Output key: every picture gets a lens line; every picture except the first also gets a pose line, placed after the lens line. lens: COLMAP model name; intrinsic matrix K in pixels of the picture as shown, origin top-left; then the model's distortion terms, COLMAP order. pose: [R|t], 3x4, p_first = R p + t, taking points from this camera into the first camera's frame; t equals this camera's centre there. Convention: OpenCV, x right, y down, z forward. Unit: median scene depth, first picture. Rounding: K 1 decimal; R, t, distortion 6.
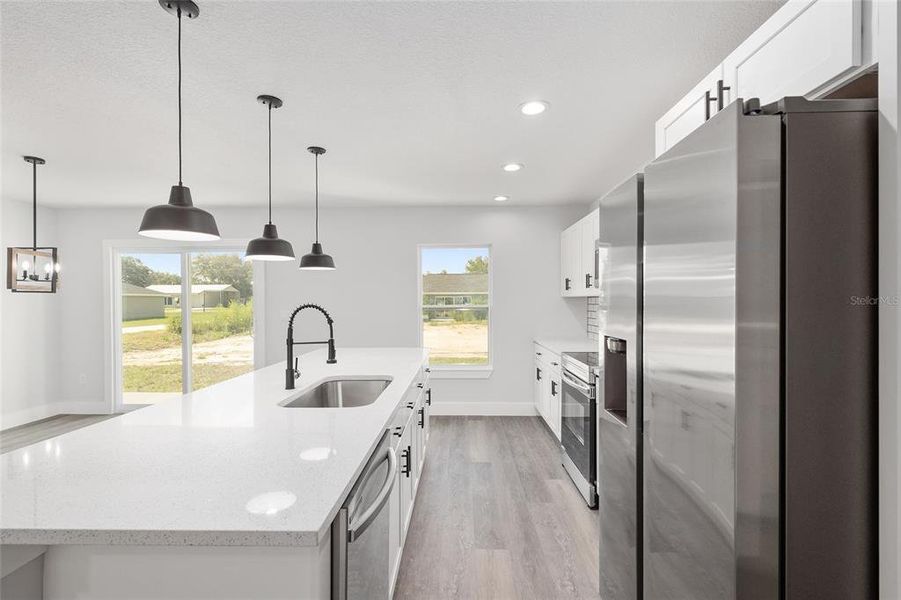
lens RADIAL K [[420.6, 0, 456.6], [0, 420.6, 299.2], [0, 0, 1]] dist [0.004480, 0.001147]
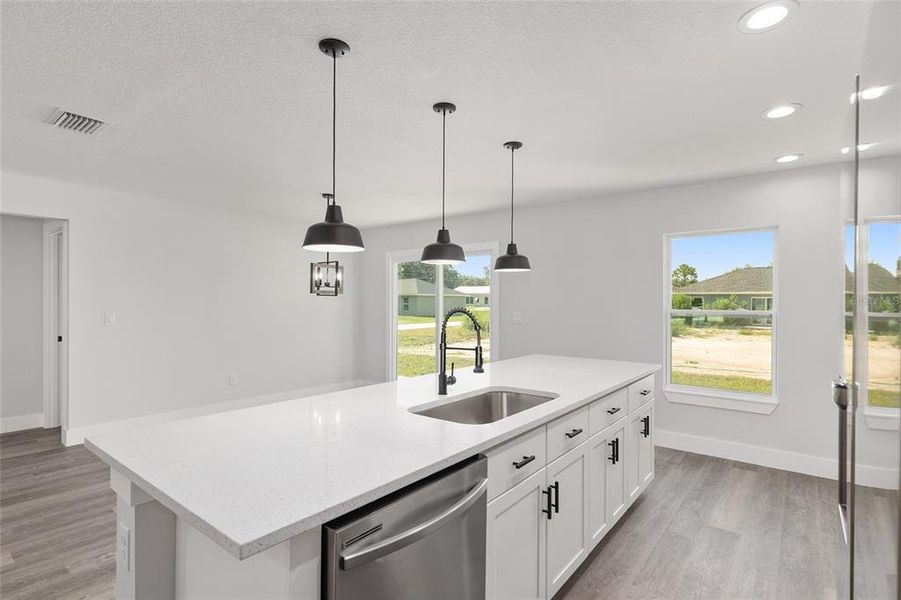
lens RADIAL K [[450.9, 0, 455.7], [0, 450.9, 298.3], [0, 0, 1]] dist [0.005196, -0.002852]
pose [[0.797026, 0.003833, -0.603933, 0.179693], [-0.005296, 0.999986, -0.000642, -0.008095], [0.603922, 0.003711, 0.797035, 0.113815]]
